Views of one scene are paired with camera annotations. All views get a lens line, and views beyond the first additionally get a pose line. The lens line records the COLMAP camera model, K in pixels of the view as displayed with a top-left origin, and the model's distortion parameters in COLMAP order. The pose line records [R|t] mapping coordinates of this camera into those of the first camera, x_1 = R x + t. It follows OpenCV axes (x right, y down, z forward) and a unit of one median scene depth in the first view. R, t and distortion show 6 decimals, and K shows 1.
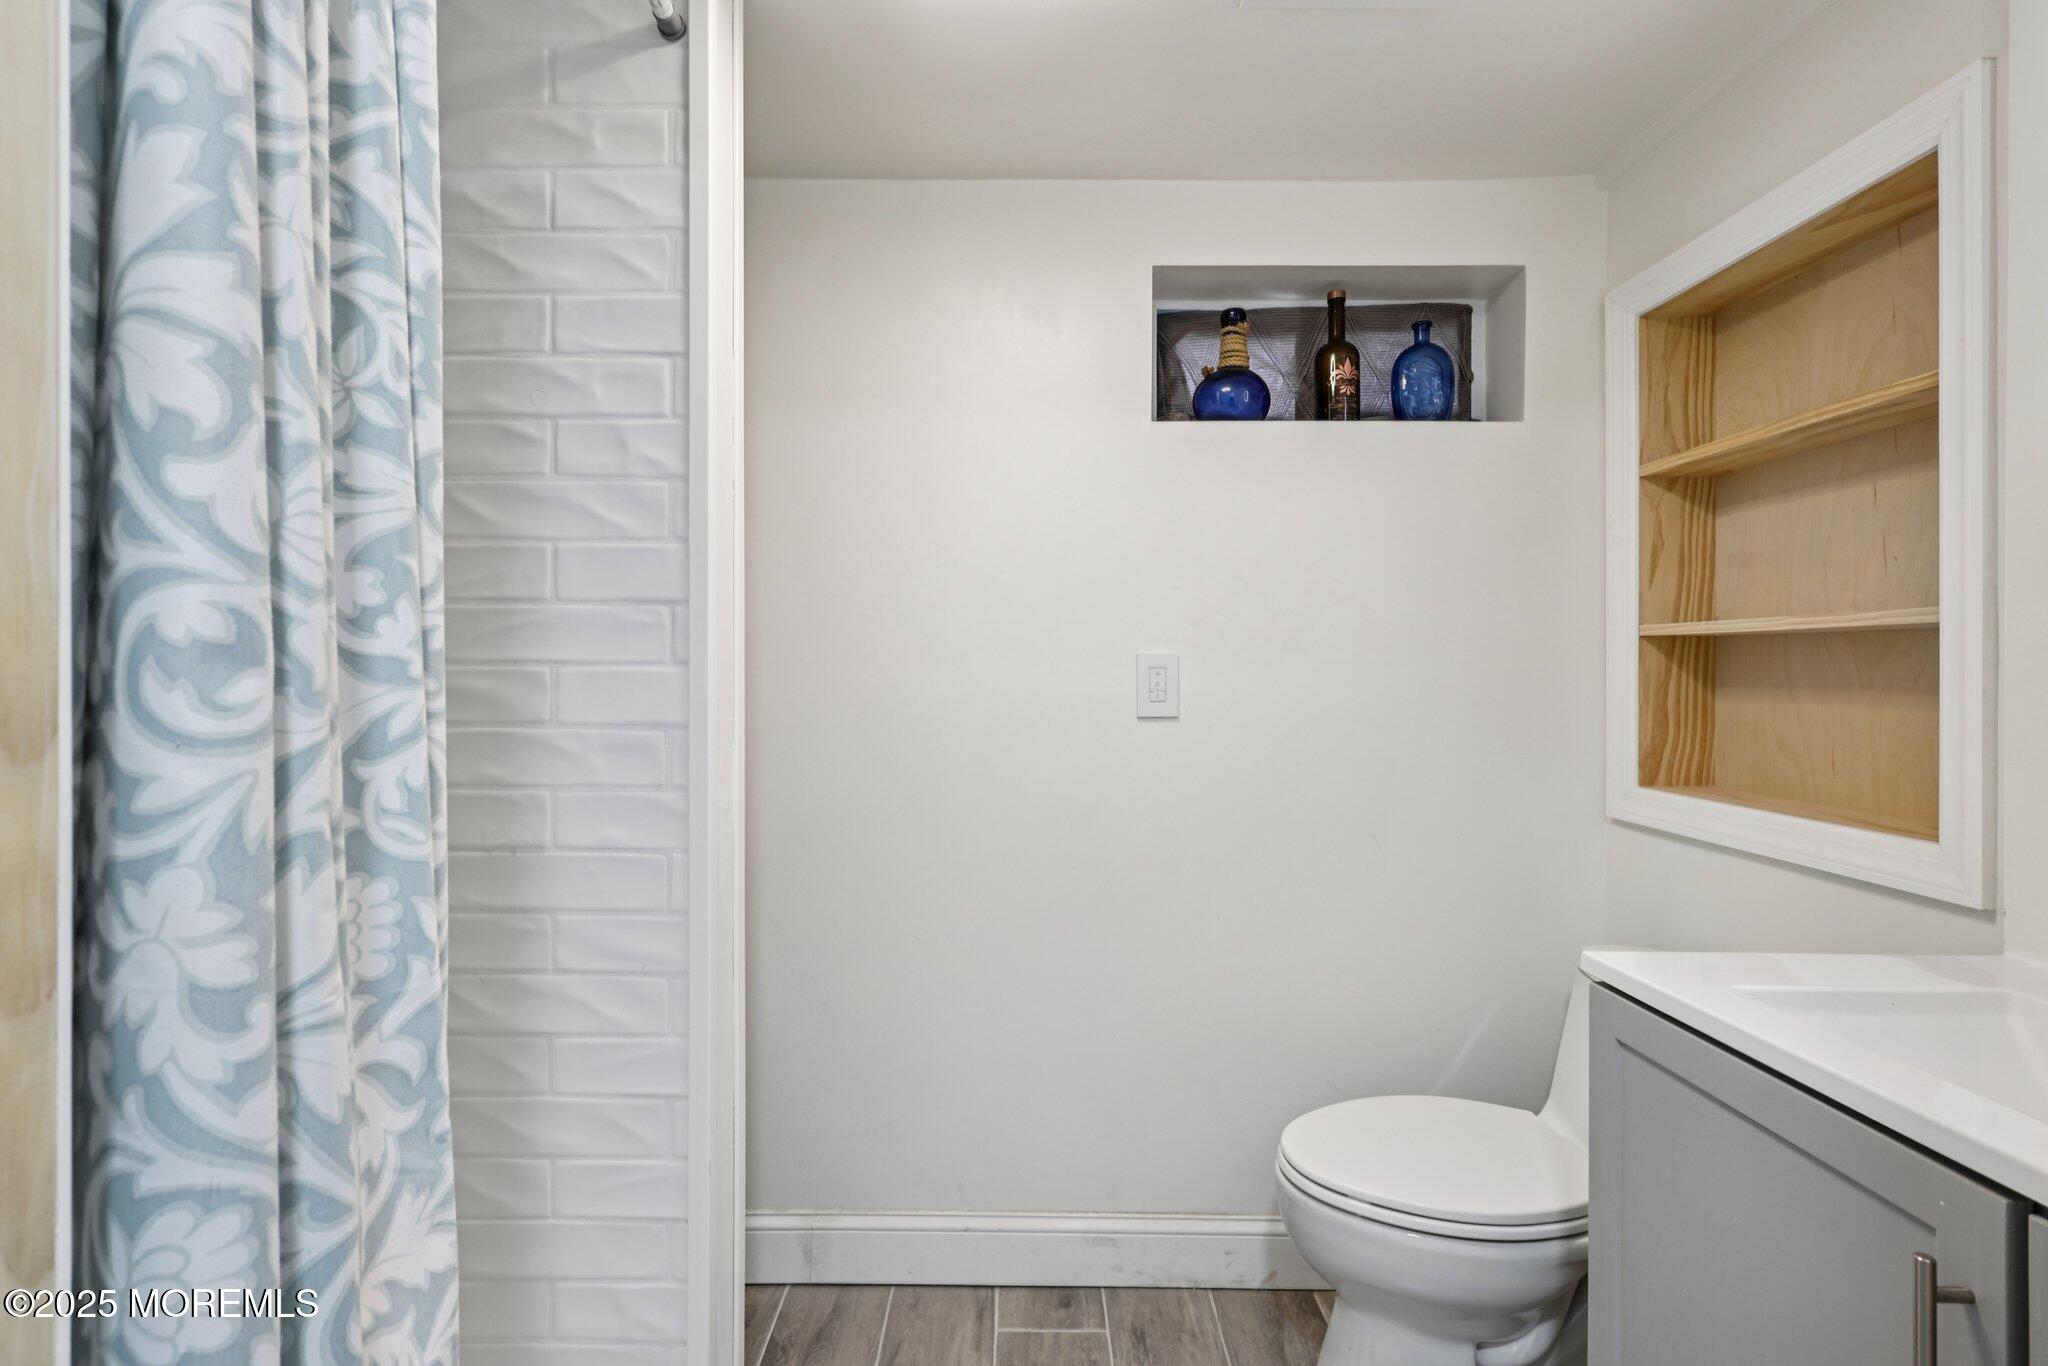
lens RADIAL K [[954.0, 0, 1020.4], [0, 954.0, 692.7], [0, 0, 1]] dist [-0.003422, -0.001251]
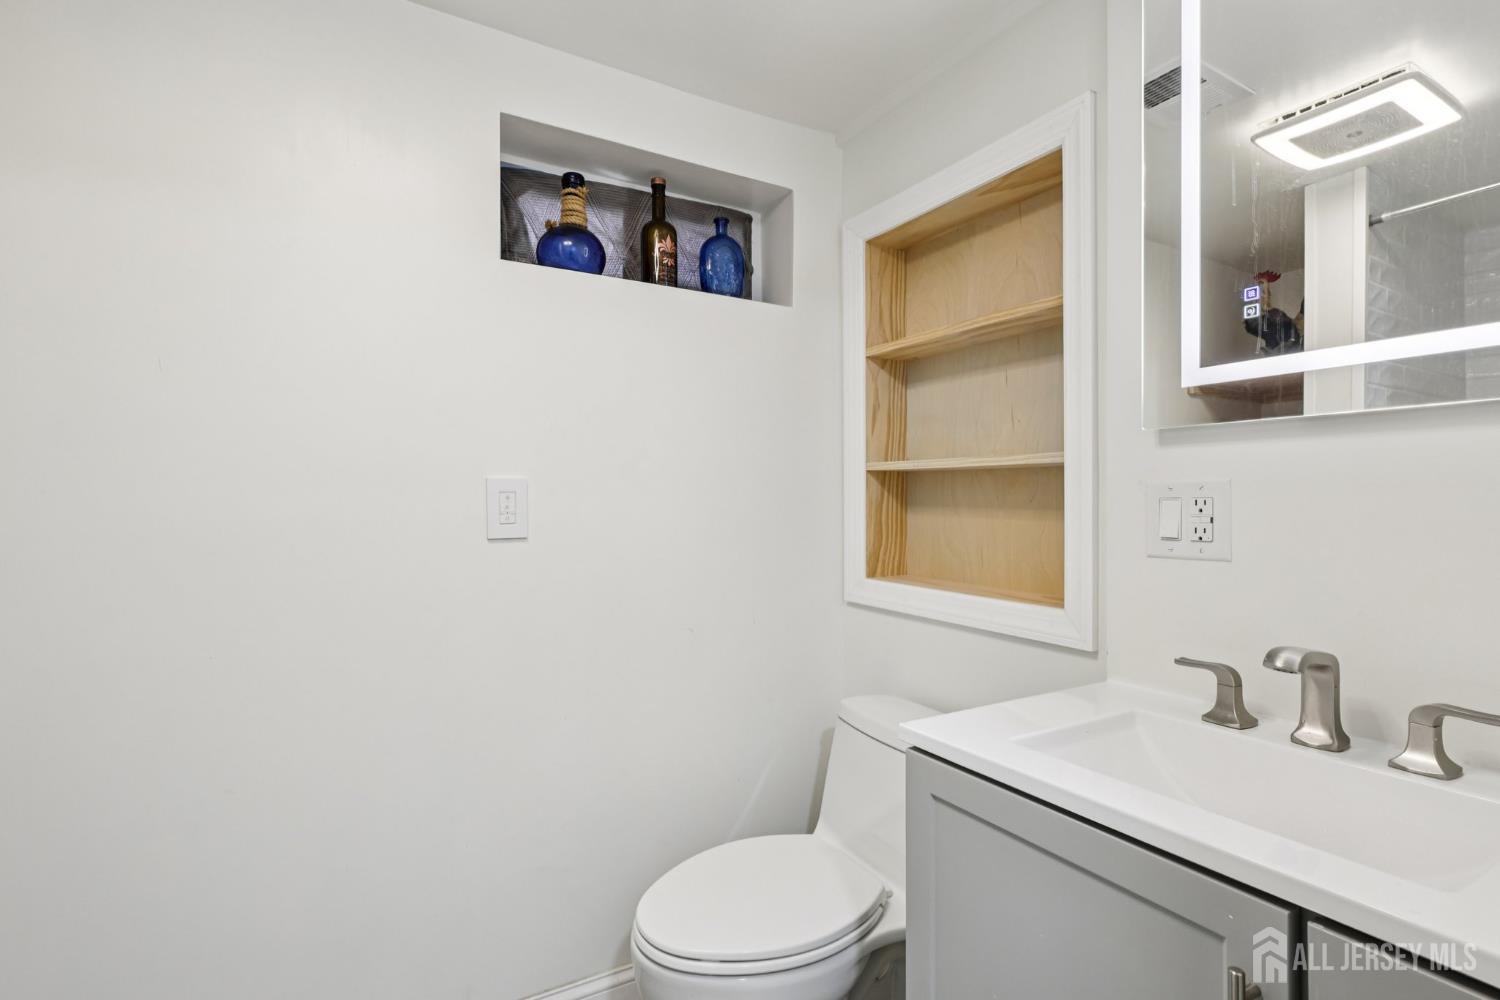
lens RADIAL K [[698.7, 0, 747.4], [0, 698.7, 507.1], [0, 0, 1]] dist [-0.003422, -0.001251]
pose [[0.866078, -0.006880, 0.499862, -0.014307], [0.011098, 0.999923, -0.005465, -0.001980], [-0.499786, 0.010281, 0.866088, 0.199985]]
